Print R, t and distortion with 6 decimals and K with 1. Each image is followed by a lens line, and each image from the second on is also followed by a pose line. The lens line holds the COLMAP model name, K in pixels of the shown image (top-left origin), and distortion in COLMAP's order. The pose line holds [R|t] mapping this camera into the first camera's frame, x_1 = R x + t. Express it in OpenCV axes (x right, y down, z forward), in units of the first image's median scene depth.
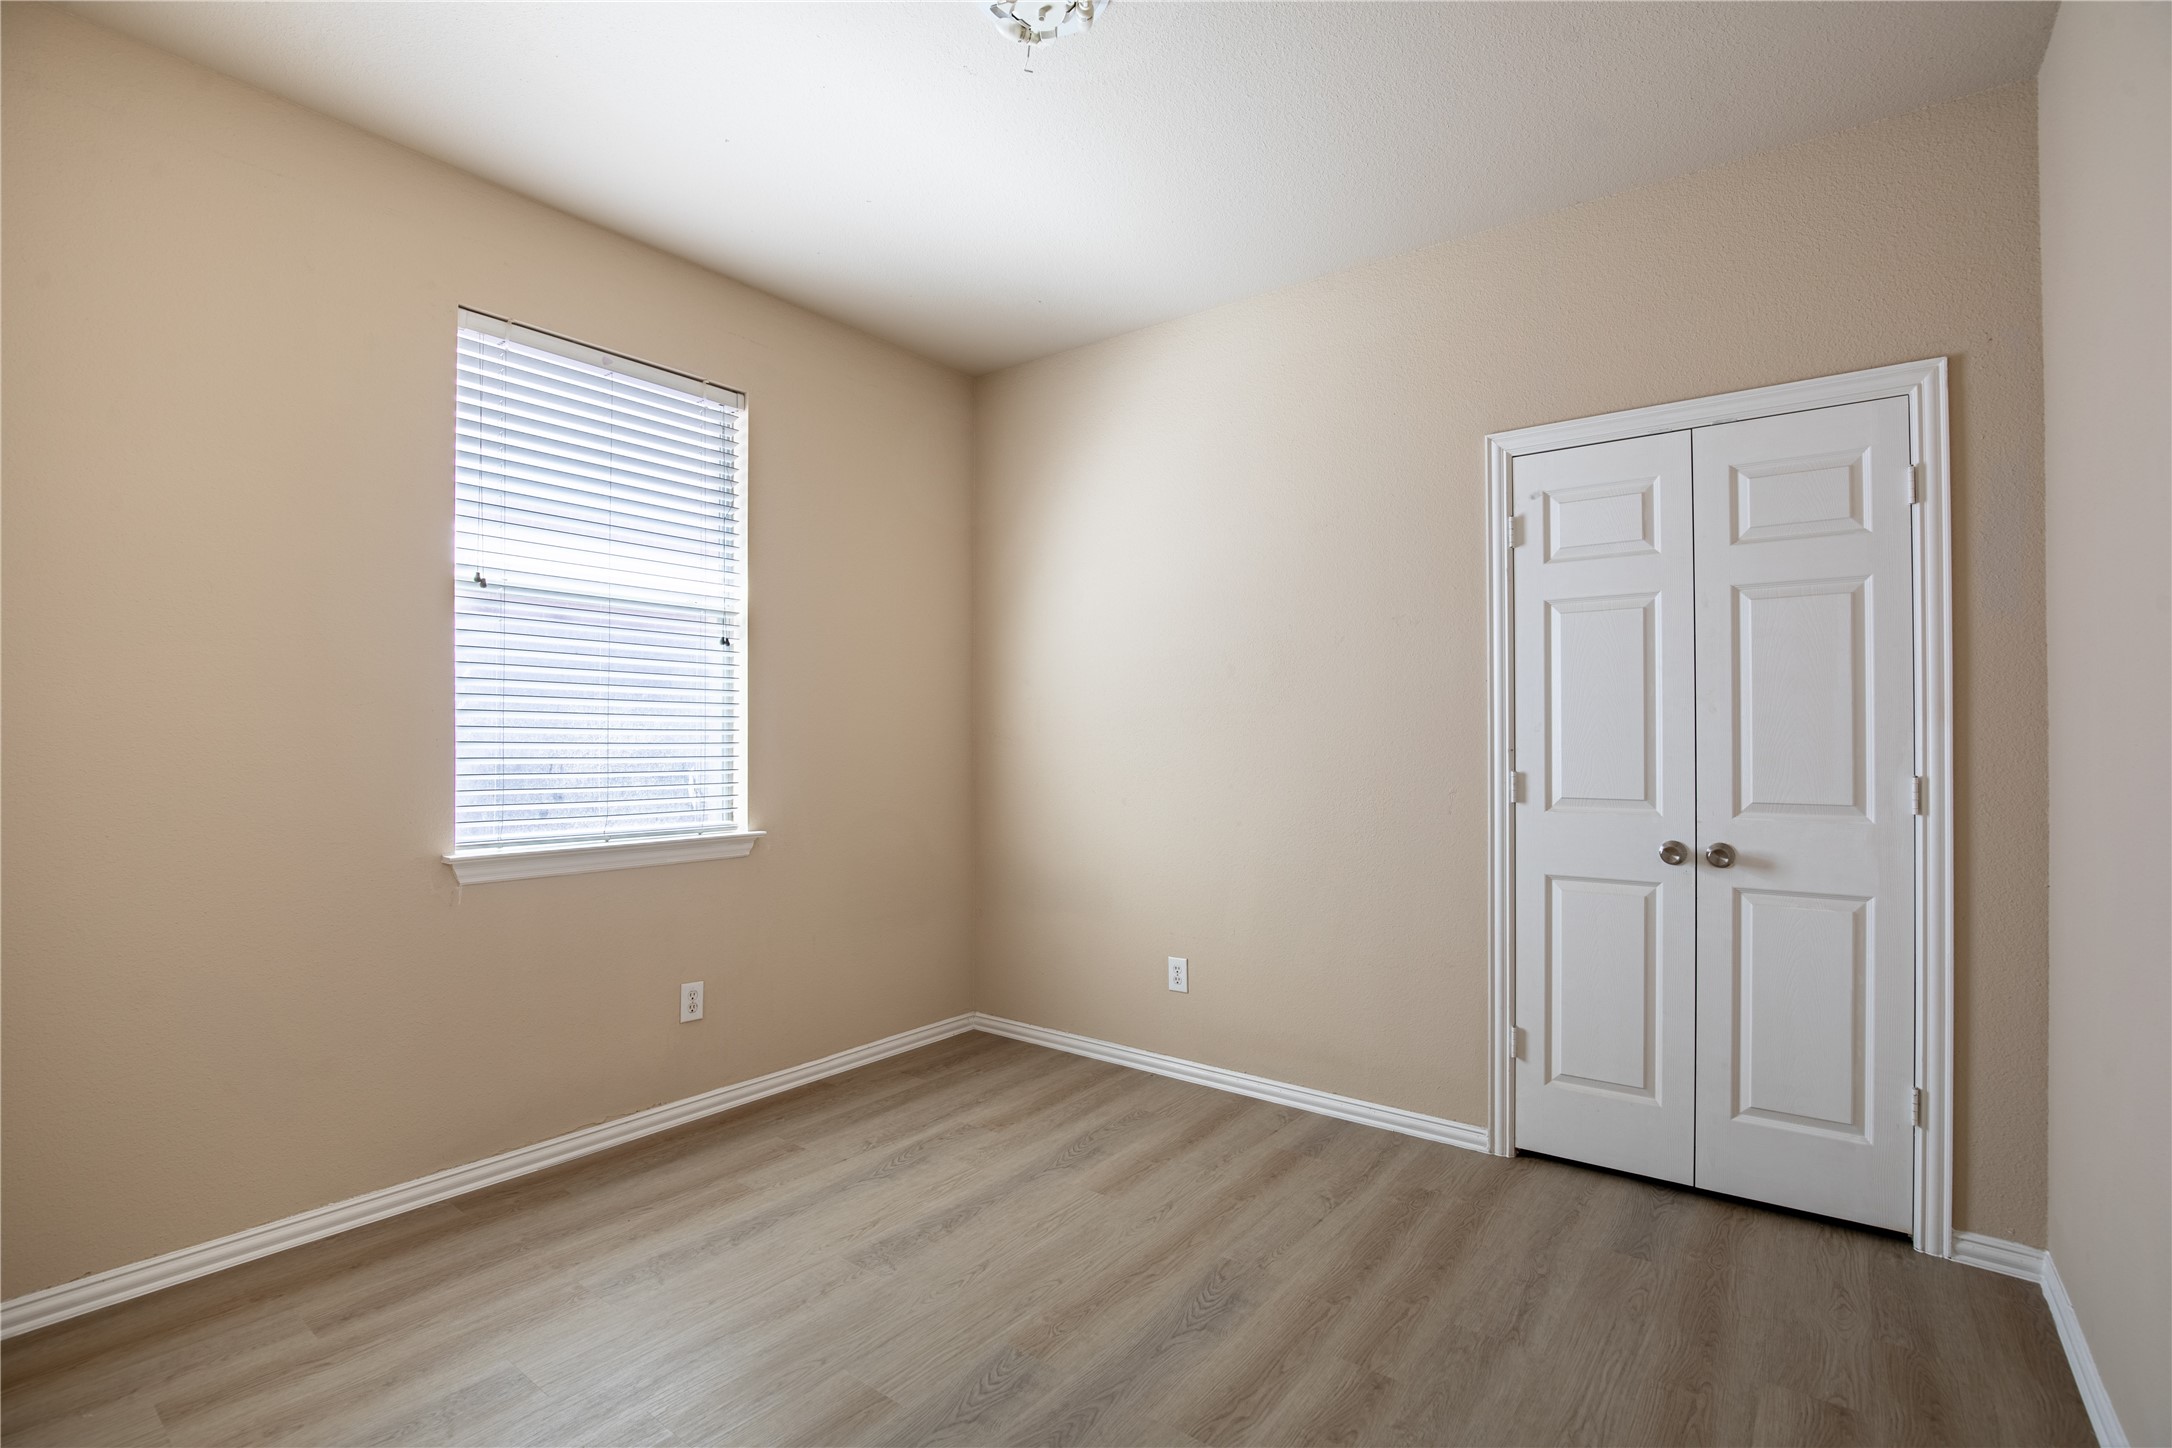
lens RADIAL K [[994.7, 0, 1086.3], [0, 994.7, 736.5], [0, 0, 1]] dist [-0.035517, 0.005827]
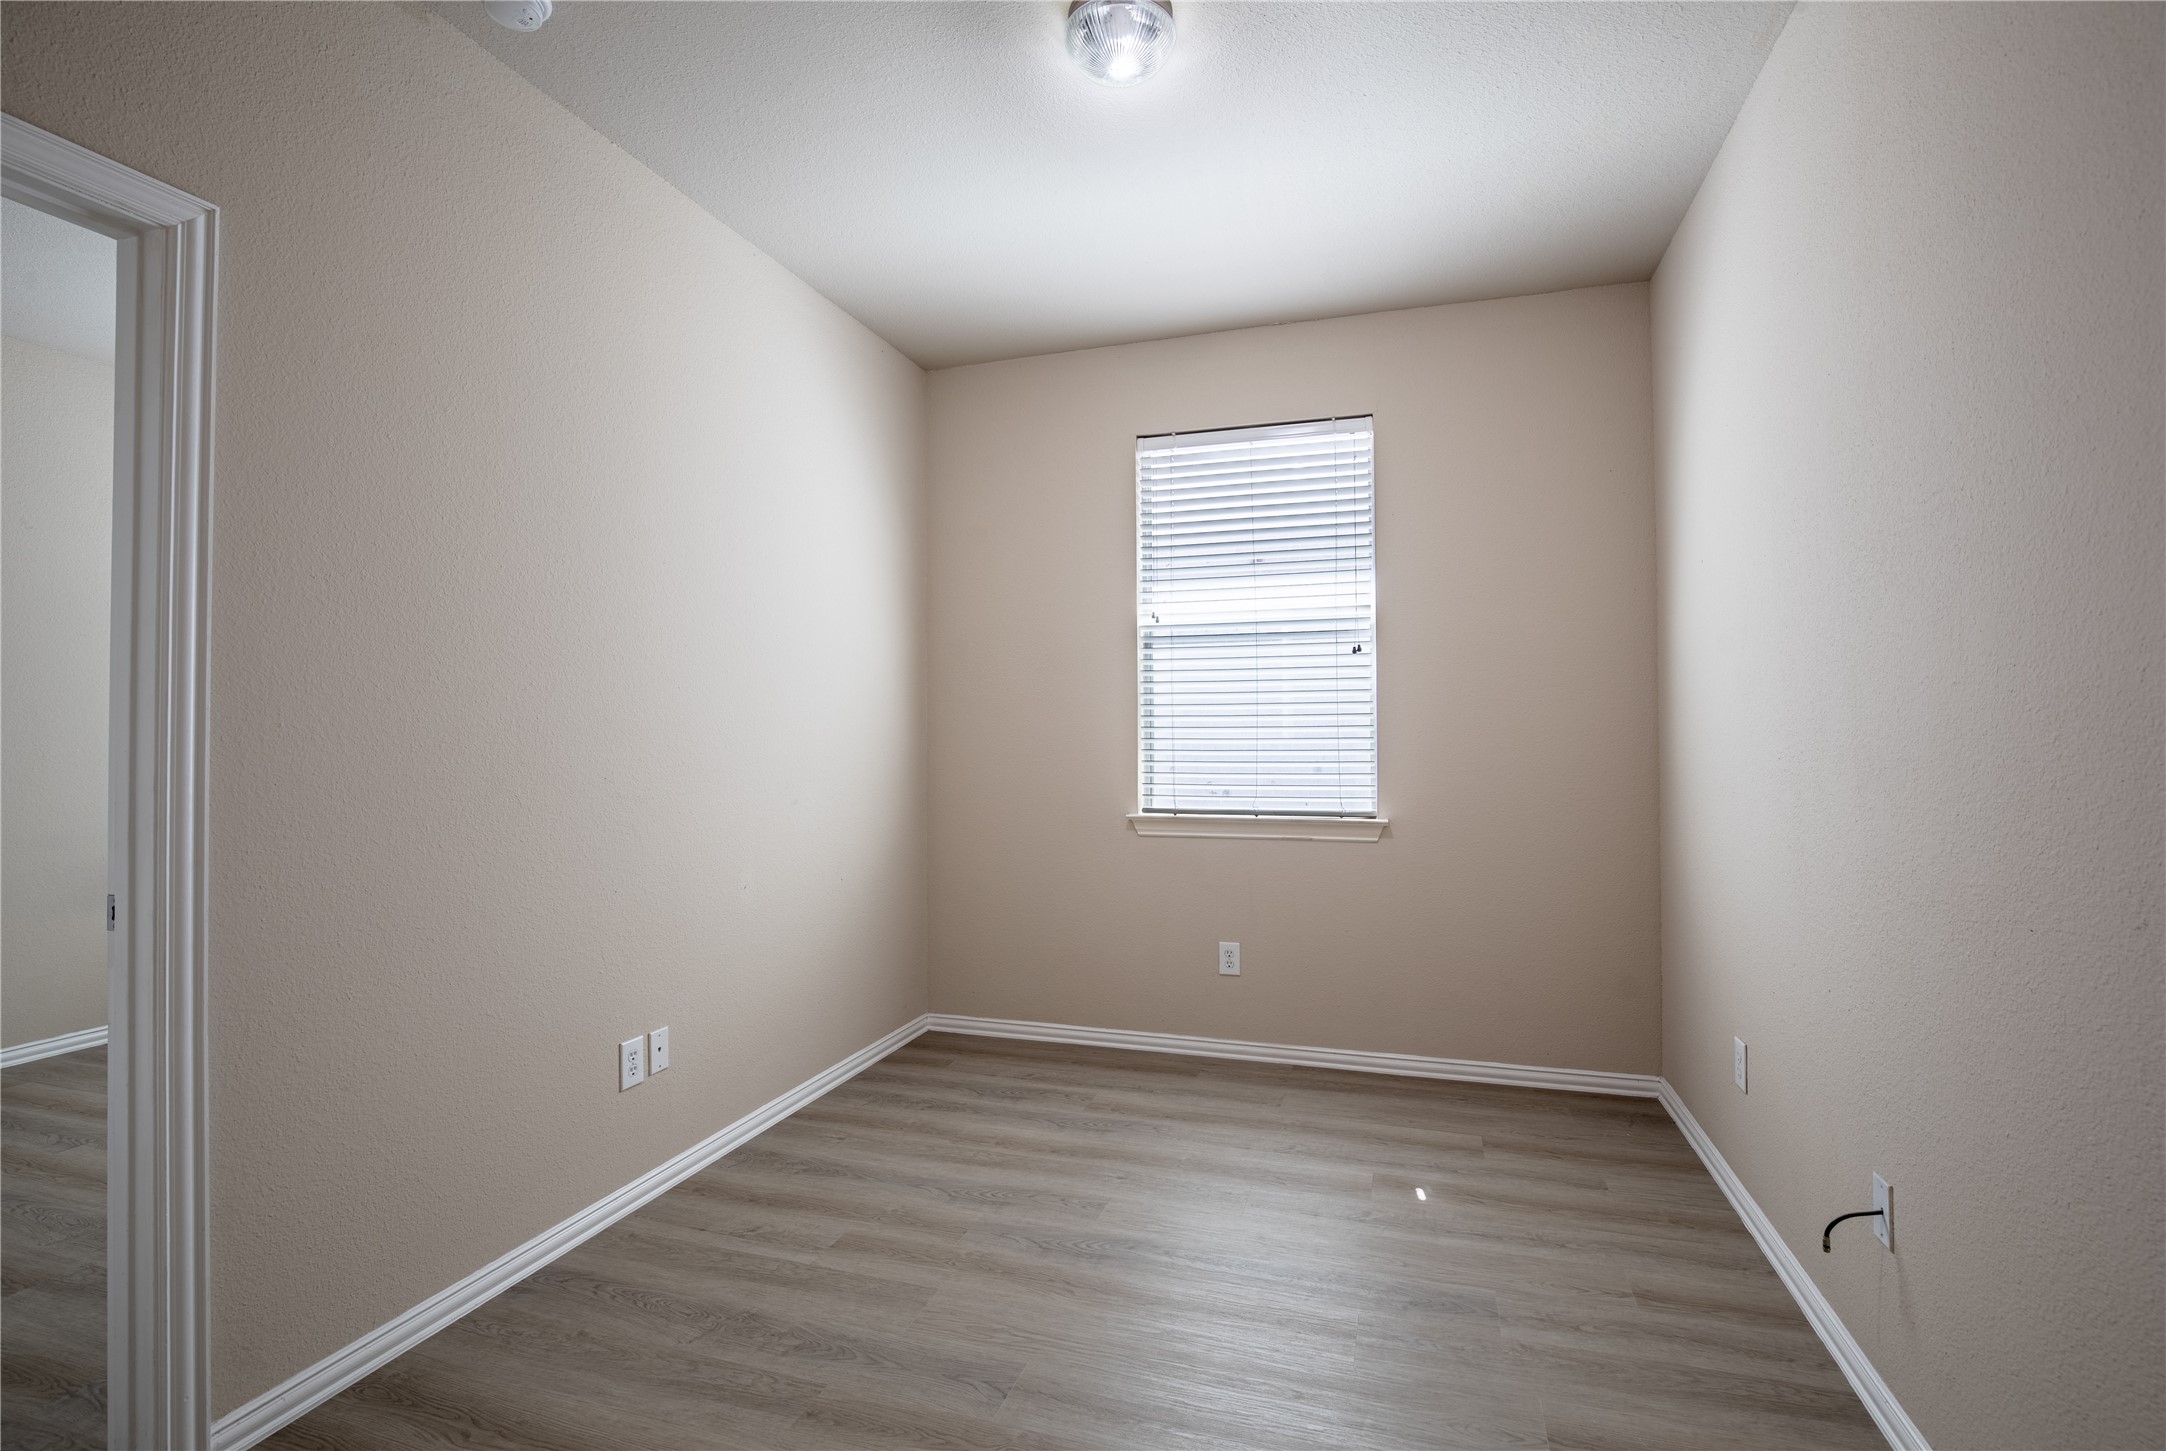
lens RADIAL K [[992.0, 0, 1083.3], [0, 992.0, 738.0], [0, 0, 1]] dist [-0.035517, 0.005827]
pose [[0.328236, 0.001837, -0.944594, 0.624071], [0.009605, 0.999940, 0.005282, -0.002405], [0.944547, -0.010807, 0.328198, 0.376589]]
